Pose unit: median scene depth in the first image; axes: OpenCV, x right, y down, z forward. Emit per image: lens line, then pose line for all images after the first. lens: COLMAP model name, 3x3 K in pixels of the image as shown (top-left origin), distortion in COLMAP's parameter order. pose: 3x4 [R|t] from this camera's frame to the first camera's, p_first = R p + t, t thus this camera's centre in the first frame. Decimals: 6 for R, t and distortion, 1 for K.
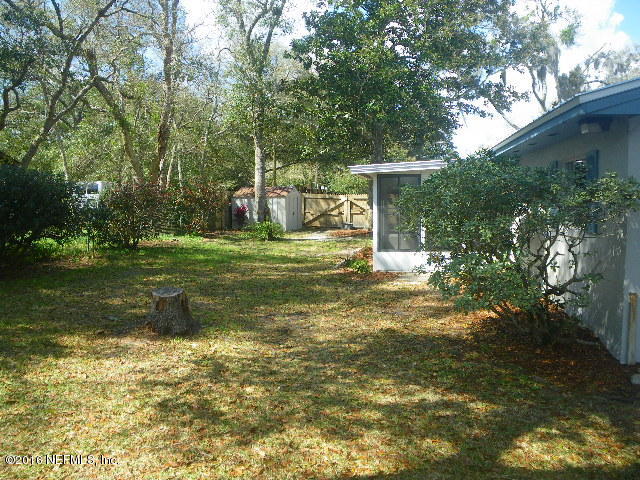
lens RADIAL K [[530.9, 0, 320.0], [0, 530.9, 240.0], [0, 0, 1]] dist [-0.165277, 0.093163]
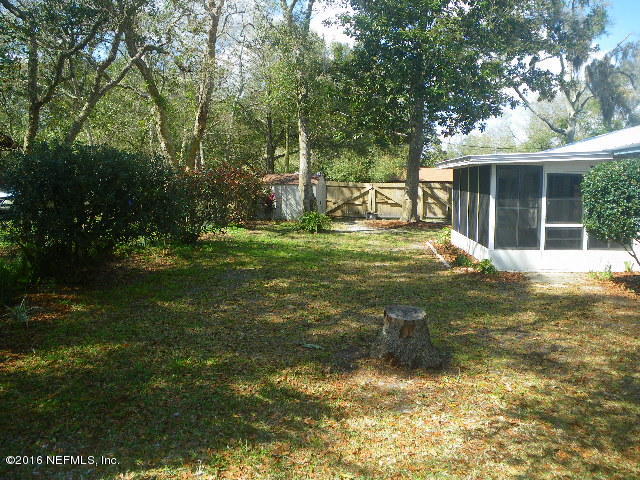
lens RADIAL K [[530.9, 0, 320.0], [0, 530.9, 240.0], [0, 0, 1]] dist [-0.165277, 0.093163]
pose [[0.997278, 0.002329, 0.073699, -0.117843], [-0.004291, 0.999640, 0.026483, -0.007690], [-0.073611, -0.026728, 0.996929, 0.055024]]
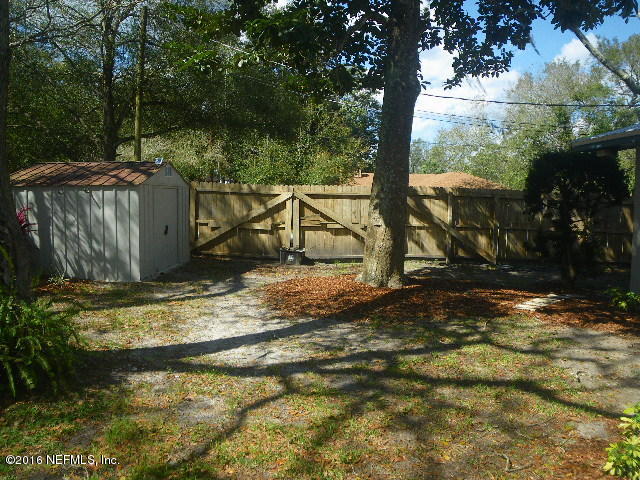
lens RADIAL K [[530.9, 0, 320.0], [0, 530.9, 240.0], [0, 0, 1]] dist [-0.165277, 0.093163]
pose [[0.984196, -0.002566, 0.177064, -0.003938], [0.001945, 0.999991, 0.003680, -0.043464], [-0.177072, -0.003277, 0.984192, 0.592106]]
